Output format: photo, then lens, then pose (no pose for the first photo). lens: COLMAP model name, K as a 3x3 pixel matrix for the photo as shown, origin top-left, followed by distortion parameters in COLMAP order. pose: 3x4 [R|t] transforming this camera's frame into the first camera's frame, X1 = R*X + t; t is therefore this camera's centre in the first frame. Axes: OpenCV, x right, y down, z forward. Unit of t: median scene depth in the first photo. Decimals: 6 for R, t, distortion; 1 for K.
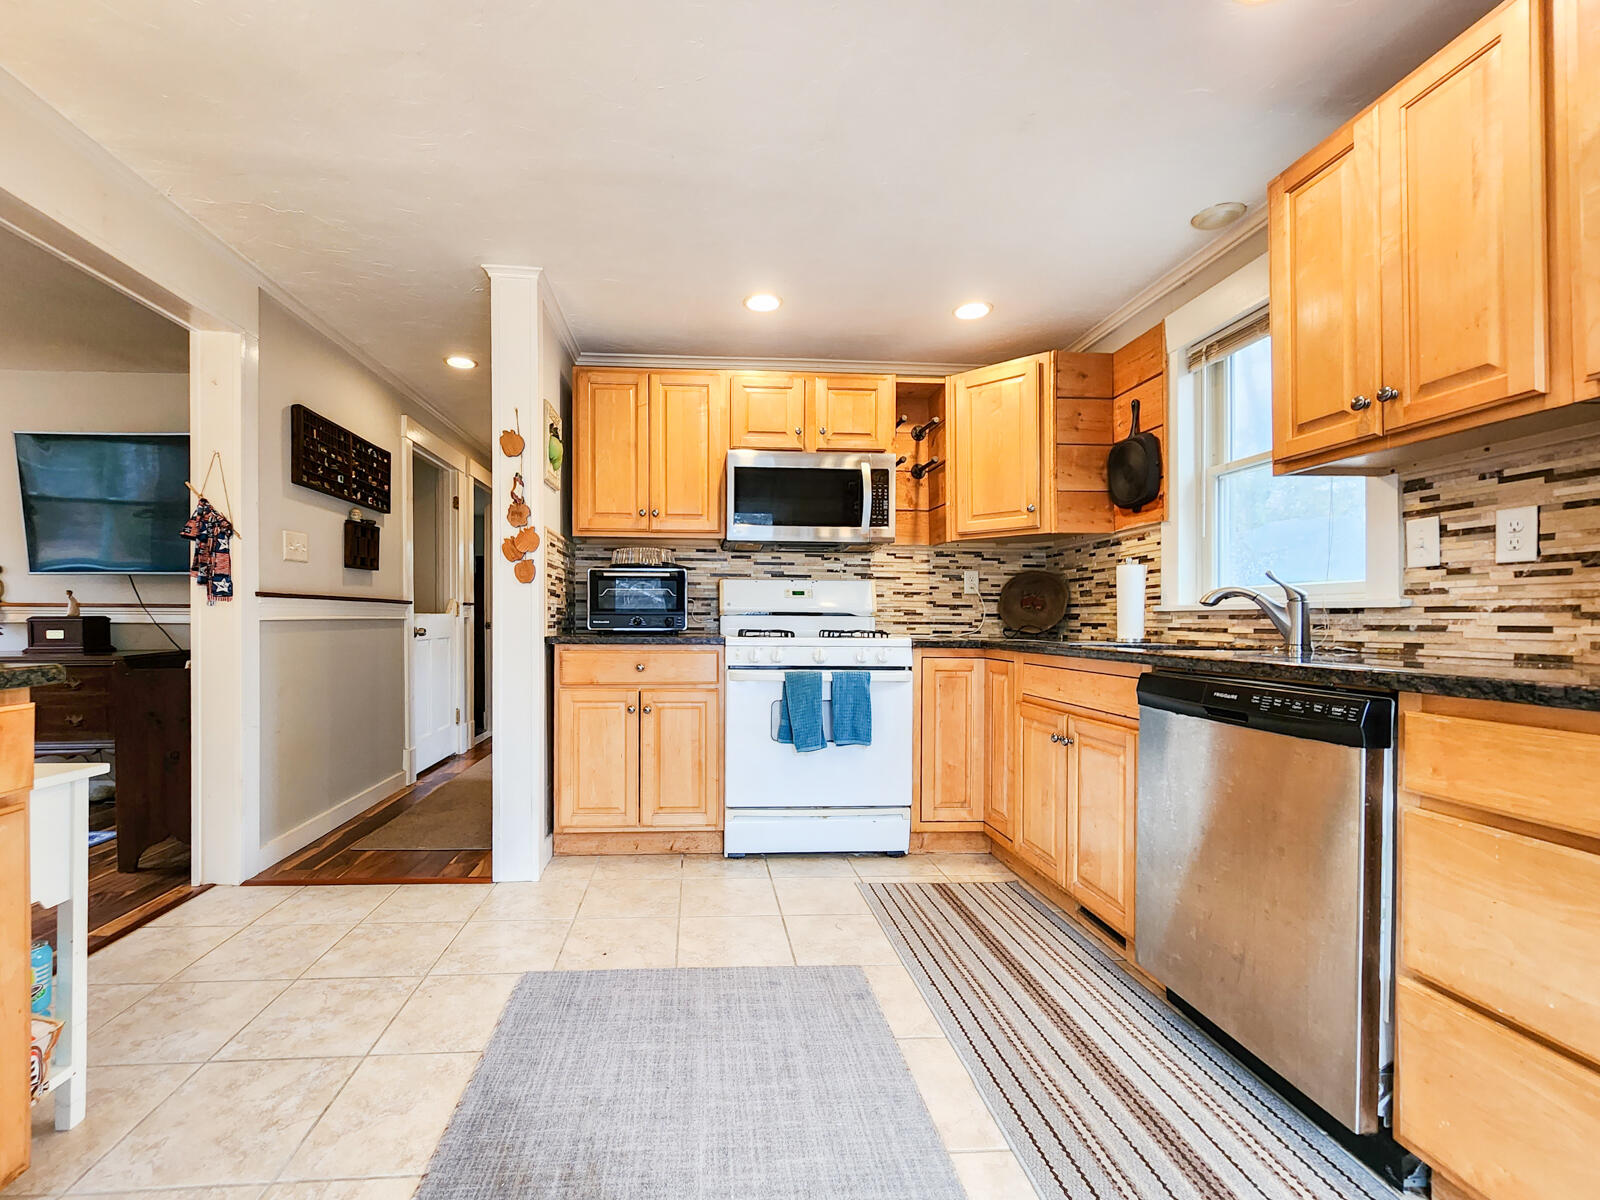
lens RADIAL K [[664.6, 0, 733.7], [0, 664.6, 622.7], [0, 0, 1]] dist [-0.001568, -0.001400]
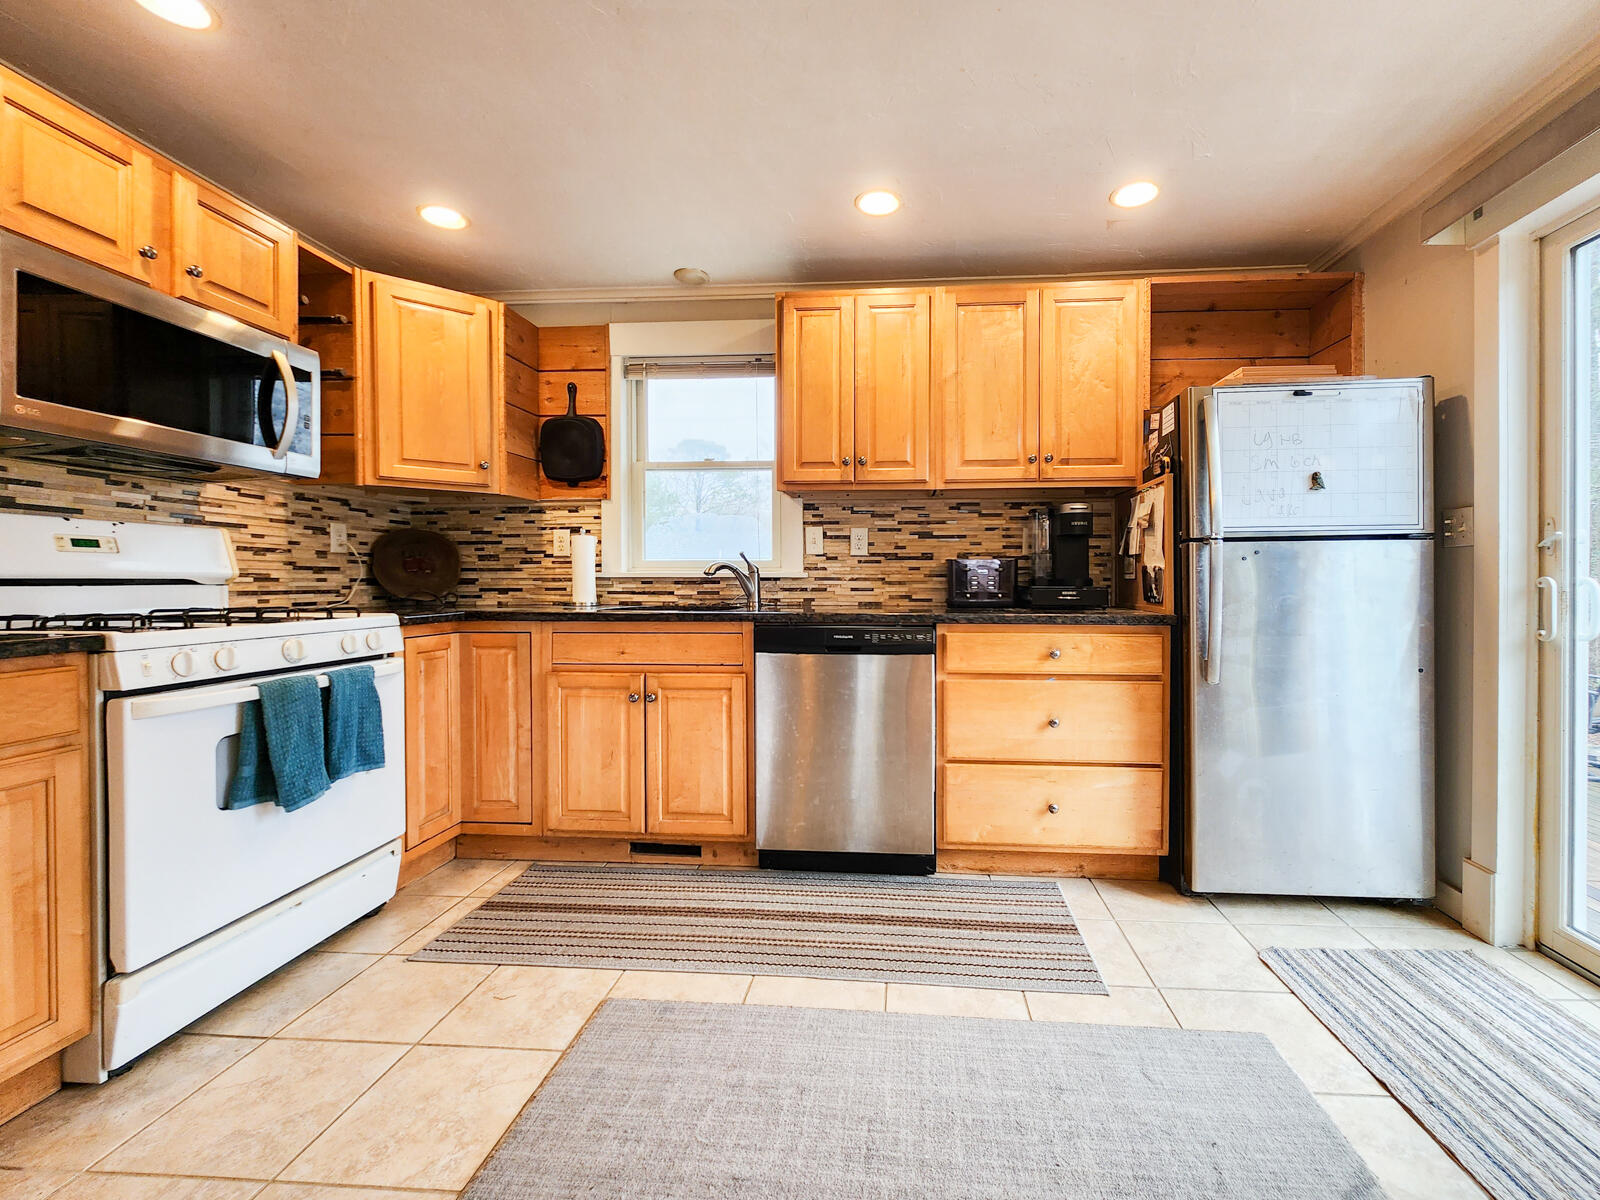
lens RADIAL K [[664.6, 0, 849.2], [0, 664.6, 591.1], [0, 0, 1]] dist [-0.001568, -0.001400]
pose [[0.157470, -0.024700, 0.987215, -0.399802], [0.007184, 0.999689, 0.023866, -0.017117], [-0.987498, 0.003334, 0.157598, 0.378149]]
